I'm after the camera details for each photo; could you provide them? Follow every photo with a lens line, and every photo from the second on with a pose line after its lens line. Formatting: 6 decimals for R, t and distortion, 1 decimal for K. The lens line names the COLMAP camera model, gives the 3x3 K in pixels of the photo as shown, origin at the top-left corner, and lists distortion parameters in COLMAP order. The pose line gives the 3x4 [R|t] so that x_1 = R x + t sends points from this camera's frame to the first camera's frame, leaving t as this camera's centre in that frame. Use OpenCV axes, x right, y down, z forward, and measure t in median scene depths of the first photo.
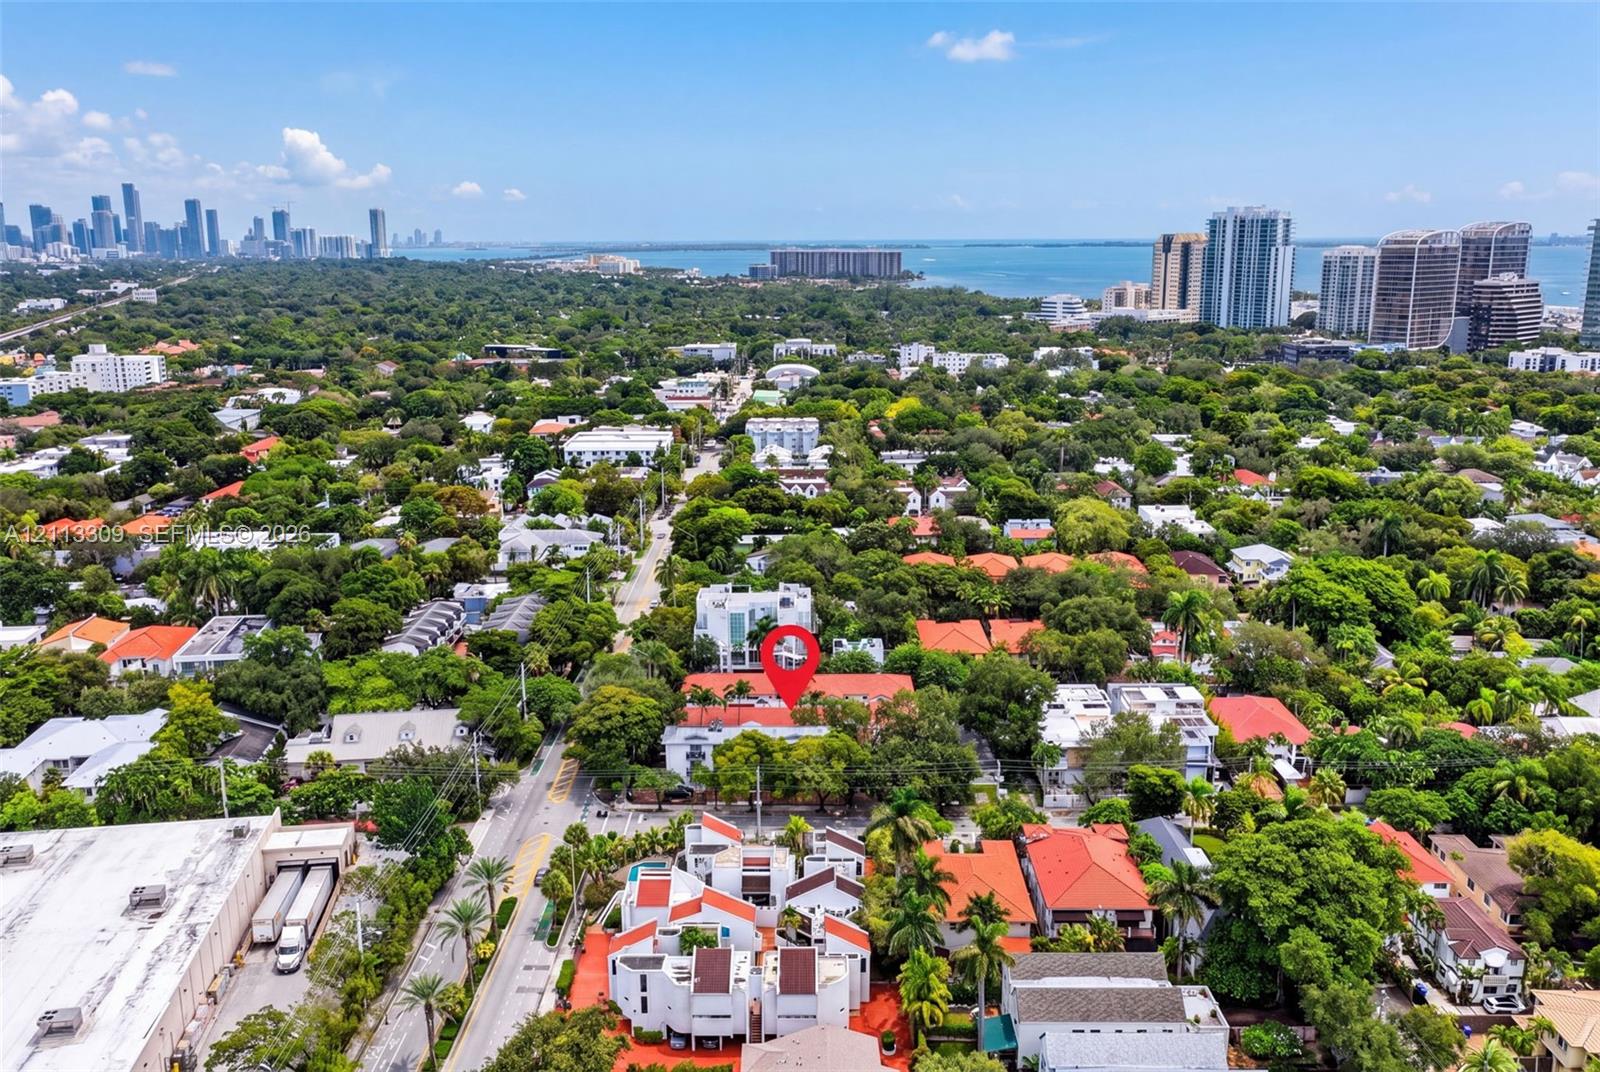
lens RADIAL K [[1313.7, 0, 798.7], [0, 1313.7, 534.4], [0, 0, 1]] dist [-0.013106, 0.003616]
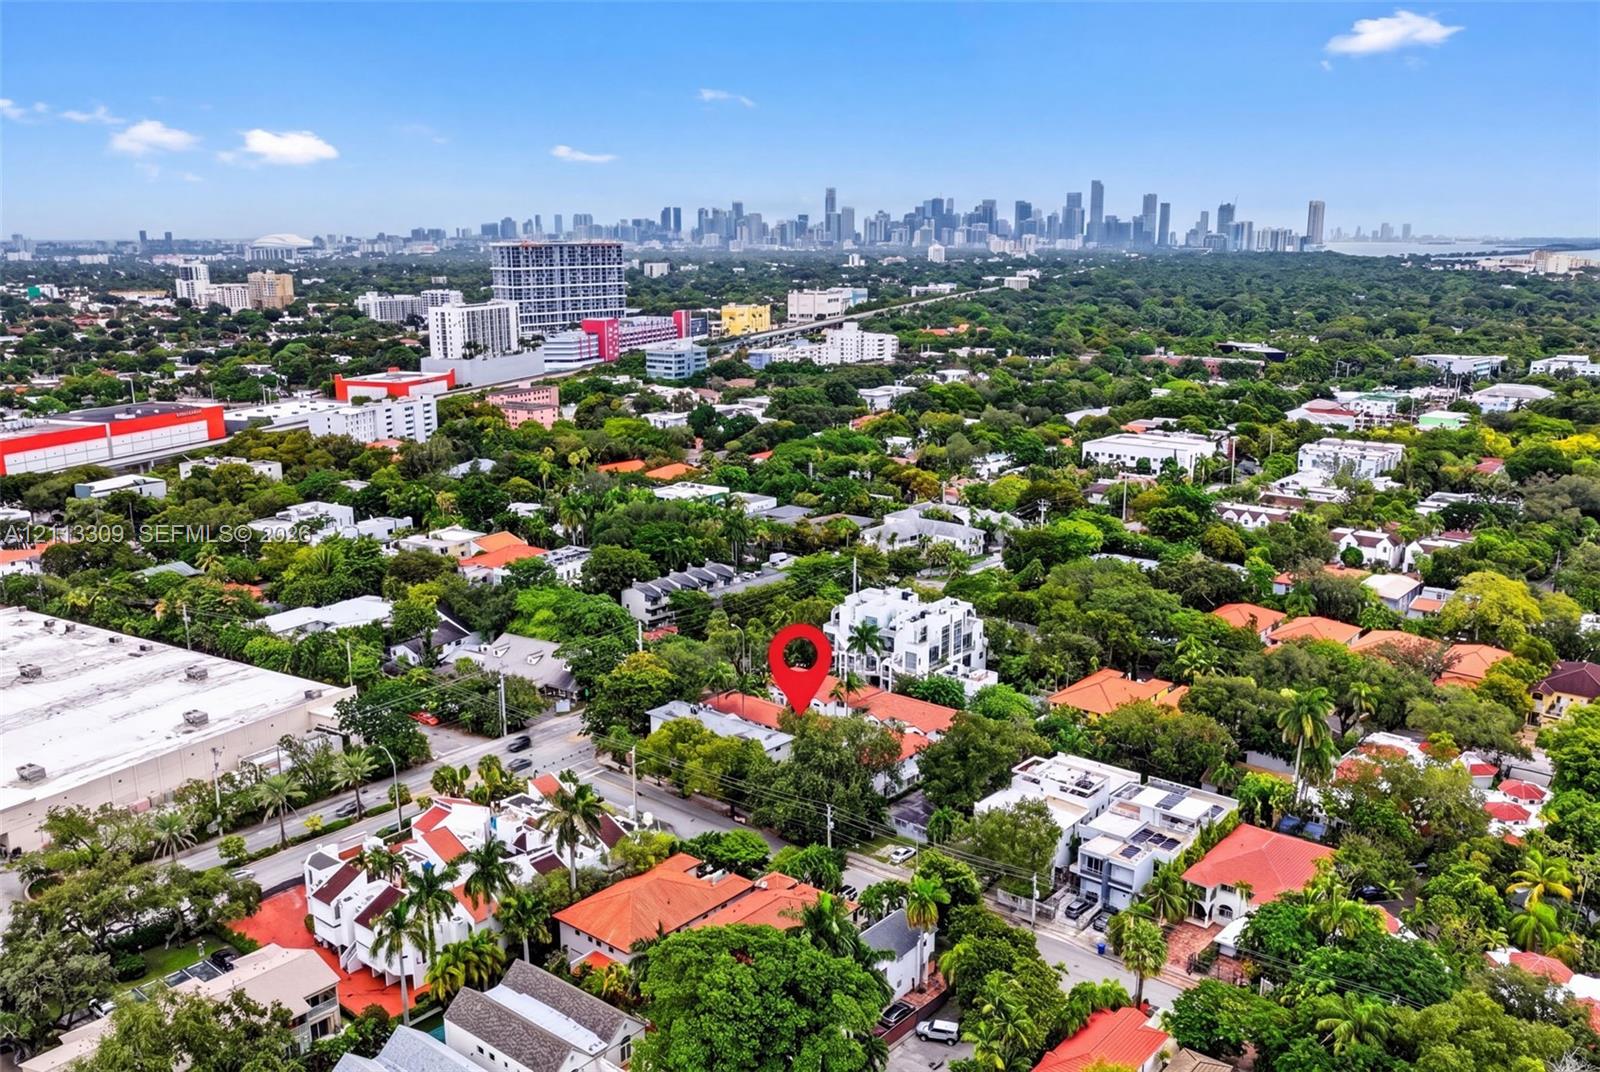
lens RADIAL K [[1313.7, 0, 799.7], [0, 1313.7, 538.4], [0, 0, 1]] dist [-0.013106, 0.003616]
pose [[0.773898, 0.143539, -0.616830, 0.174836], [-0.138659, 0.988749, 0.056120, -0.015638], [0.617945, 0.042098, 0.785093, 0.067451]]
